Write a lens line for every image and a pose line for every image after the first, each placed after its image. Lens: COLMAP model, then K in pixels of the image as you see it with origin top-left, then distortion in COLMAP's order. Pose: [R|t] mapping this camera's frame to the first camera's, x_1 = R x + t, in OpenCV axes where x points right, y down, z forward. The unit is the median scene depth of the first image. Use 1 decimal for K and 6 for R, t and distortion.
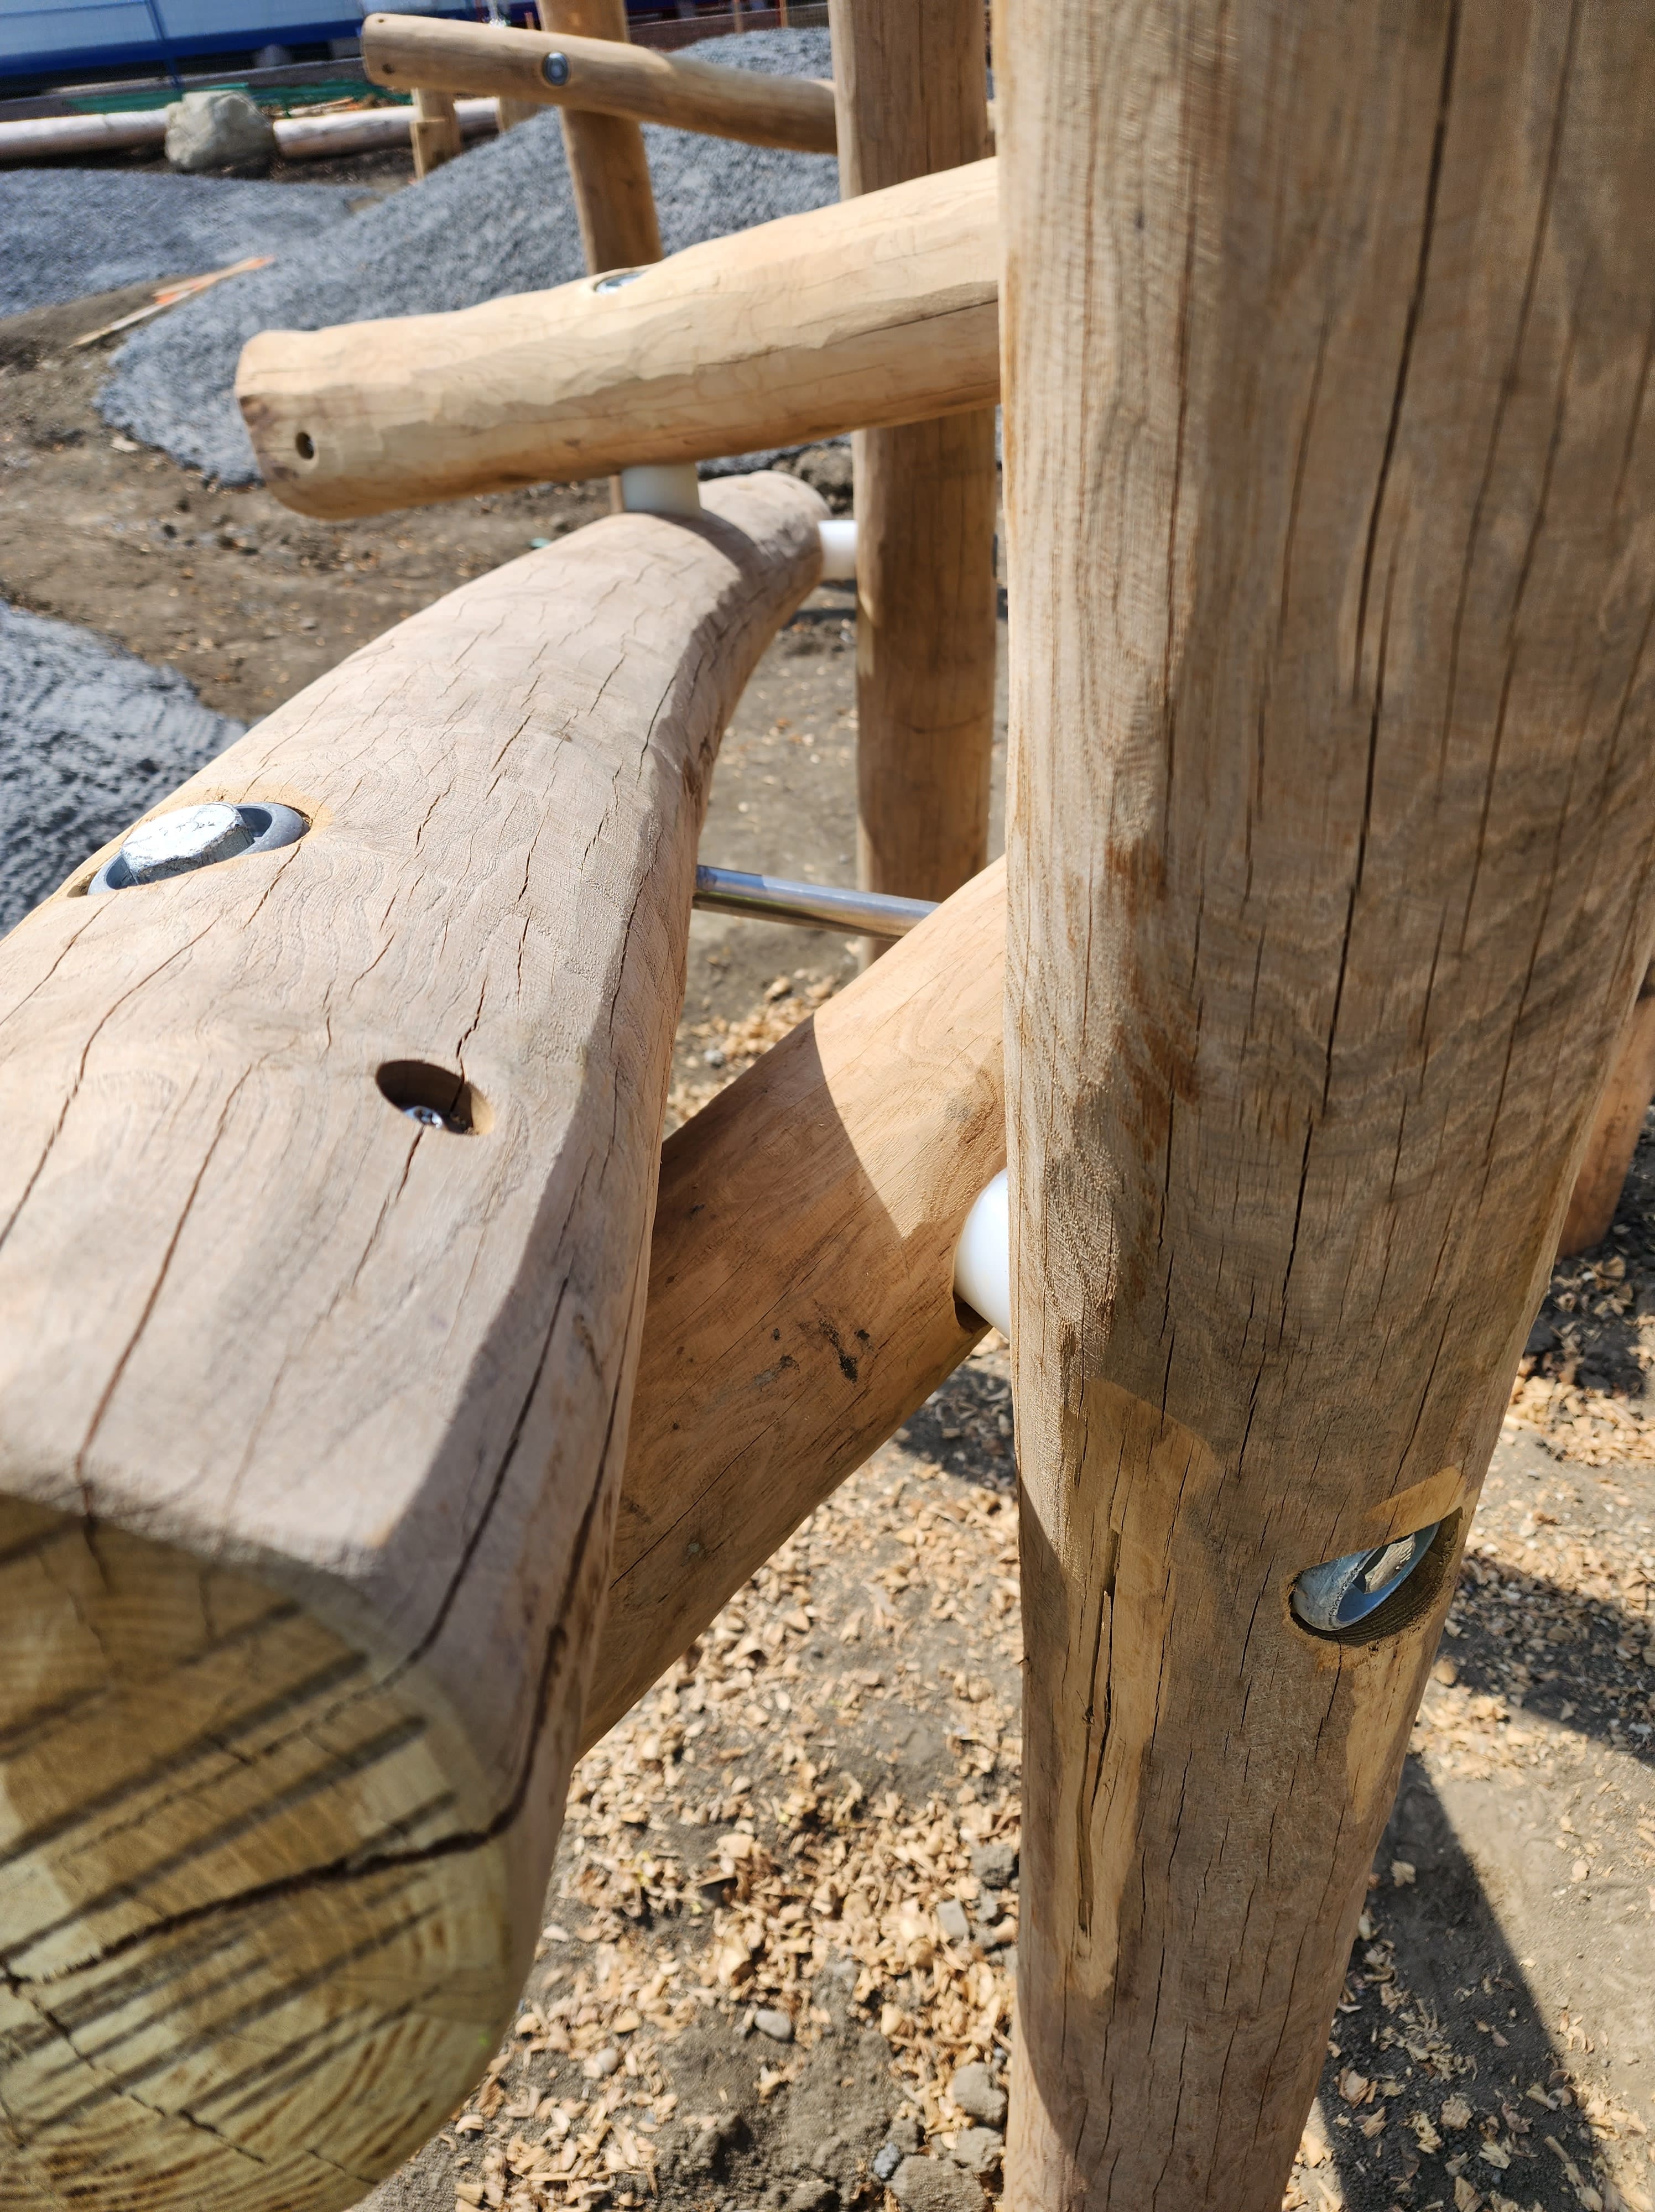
lens RADIAL K [[1459.3, 0, 822.1], [0, 1459.3, 1064.3], [0, 0, 1]] dist [0.074634, -0.069072]
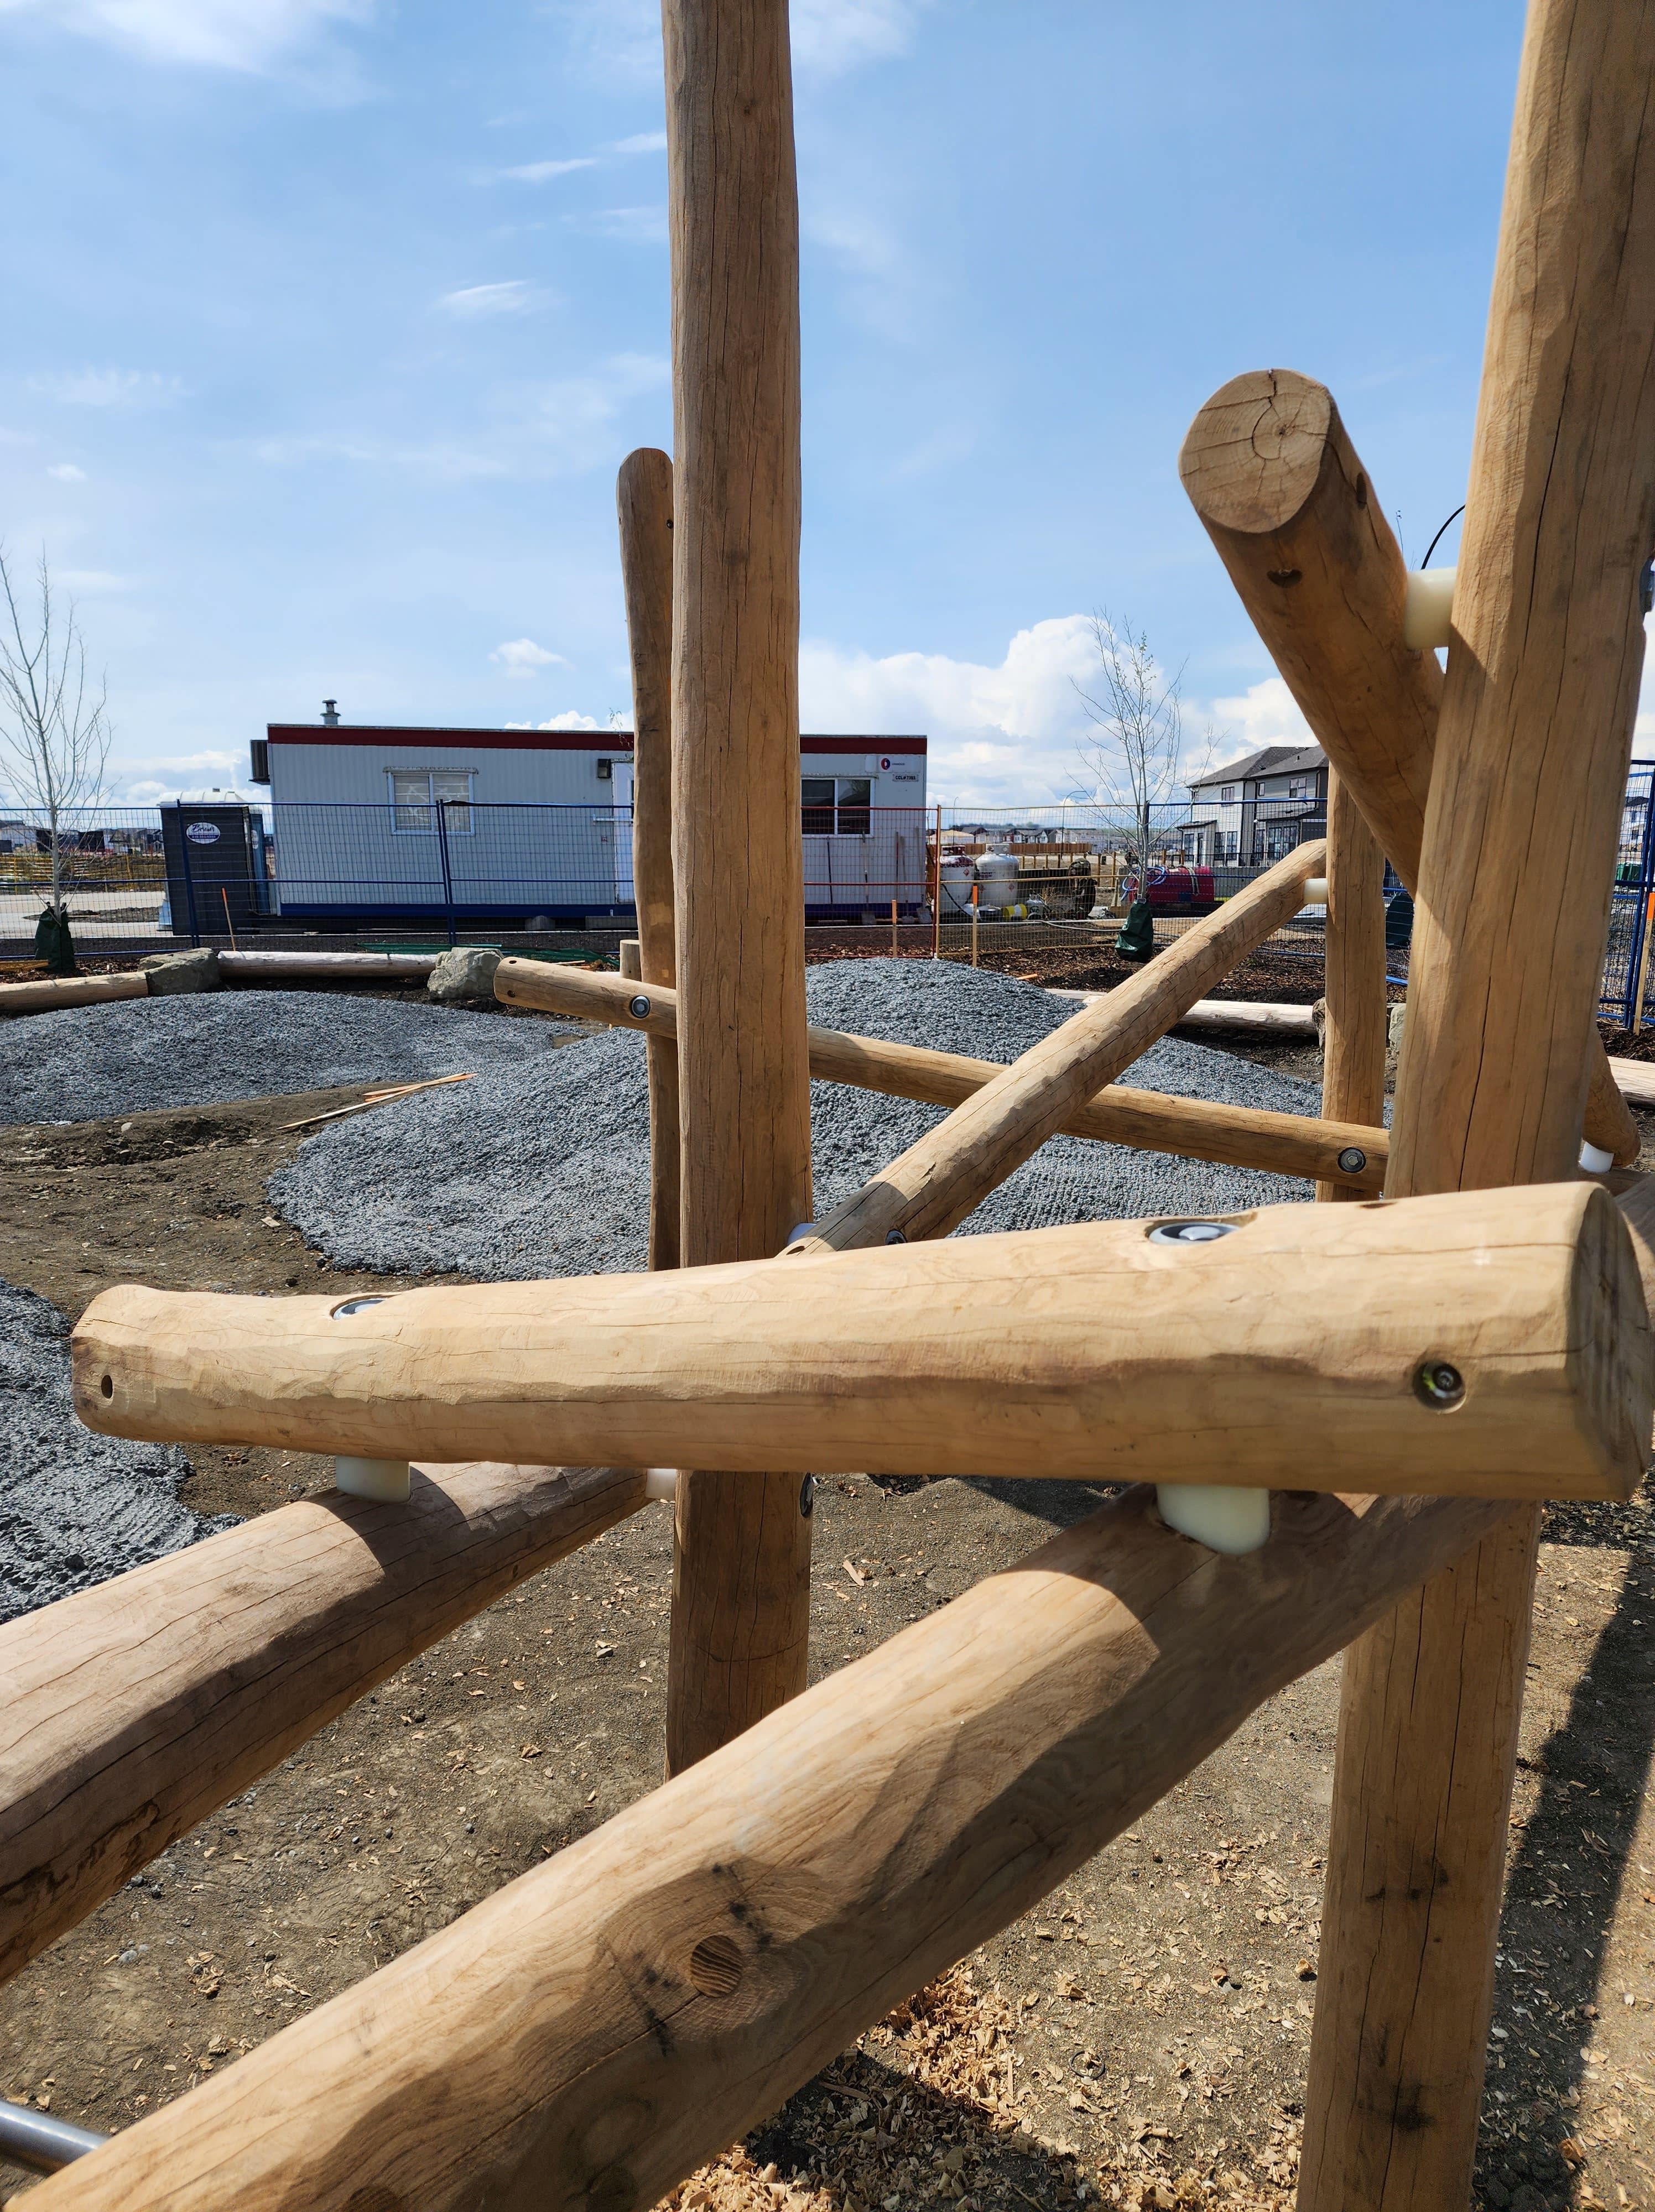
lens RADIAL K [[1459.3, 0, 832.9], [0, 1459.3, 1088.5], [0, 0, 1]] dist [0.074634, -0.069072]
pose [[0.989509, 0.092126, -0.111287, 0.091842], [-0.133710, 0.875713, -0.463949, -0.049896], [0.054713, 0.473962, 0.878844, -0.021812]]
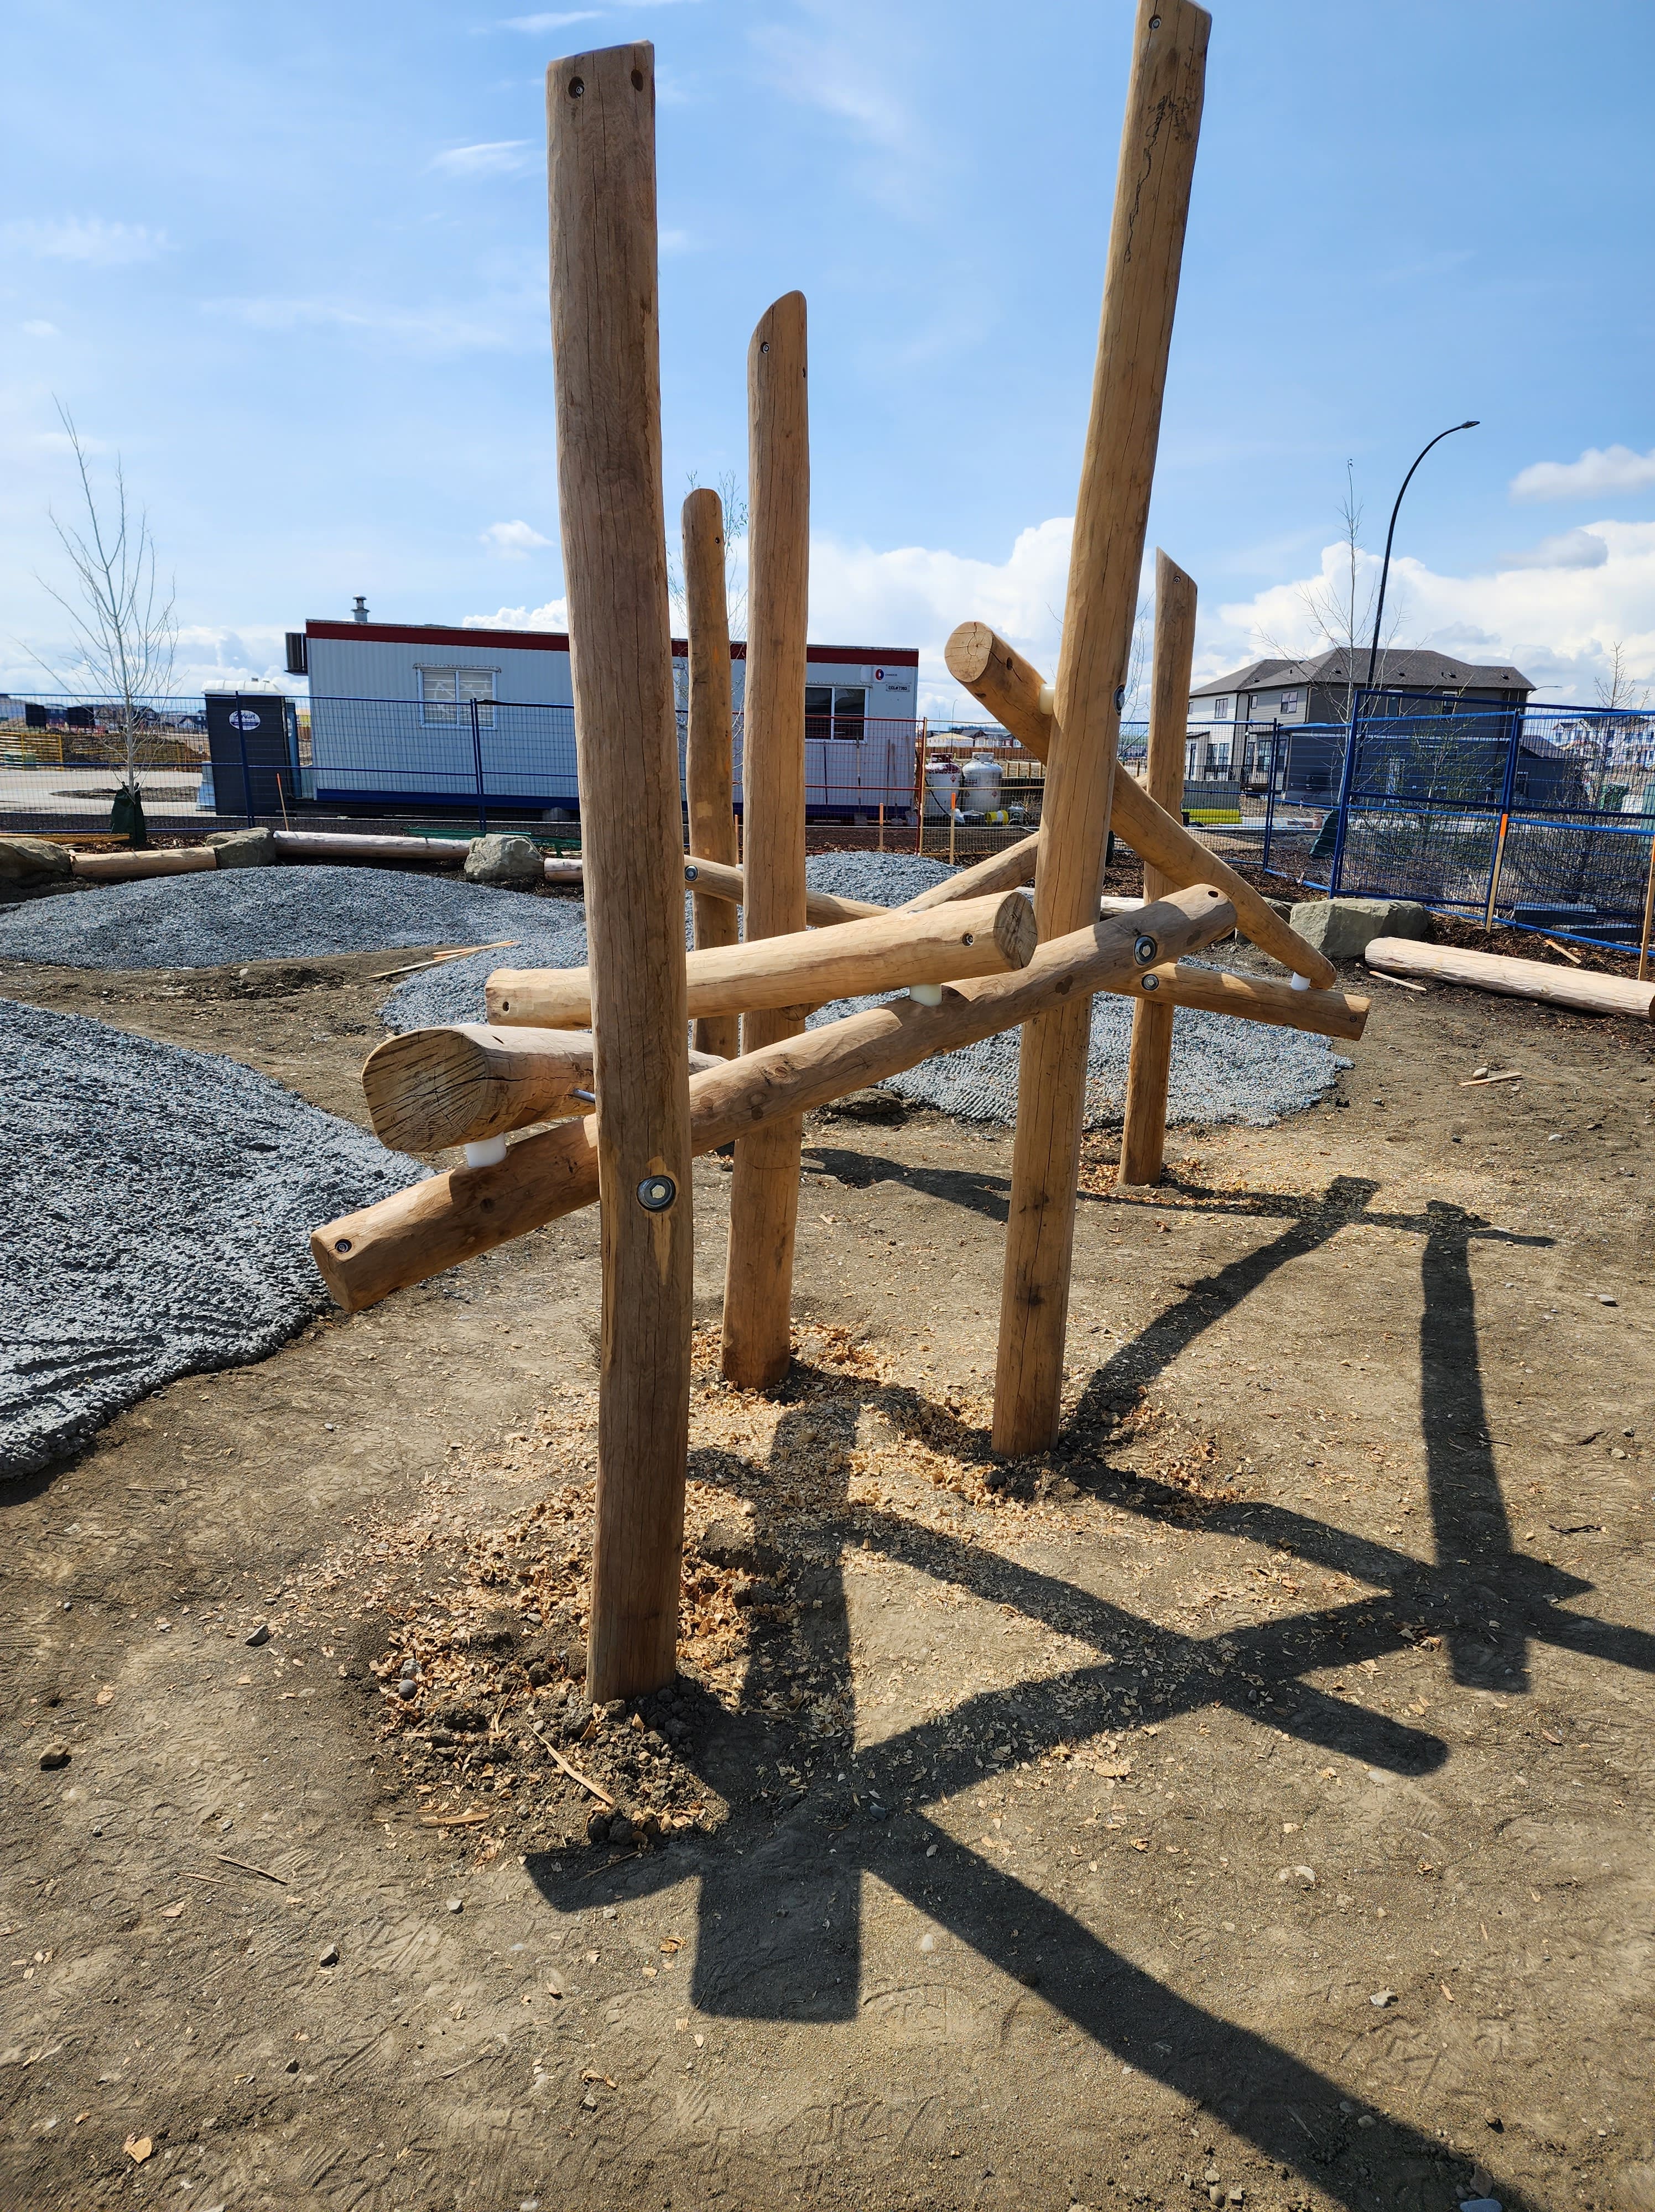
lens RADIAL K [[1459.3, 0, 867.1], [0, 1459.3, 1096.6], [0, 0, 1]] dist [0.074634, -0.069072]
pose [[0.989645, 0.122780, -0.074346, 0.154308], [-0.142469, 0.903254, -0.404765, 0.213021], [0.017456, 0.411166, 0.911394, -0.400706]]
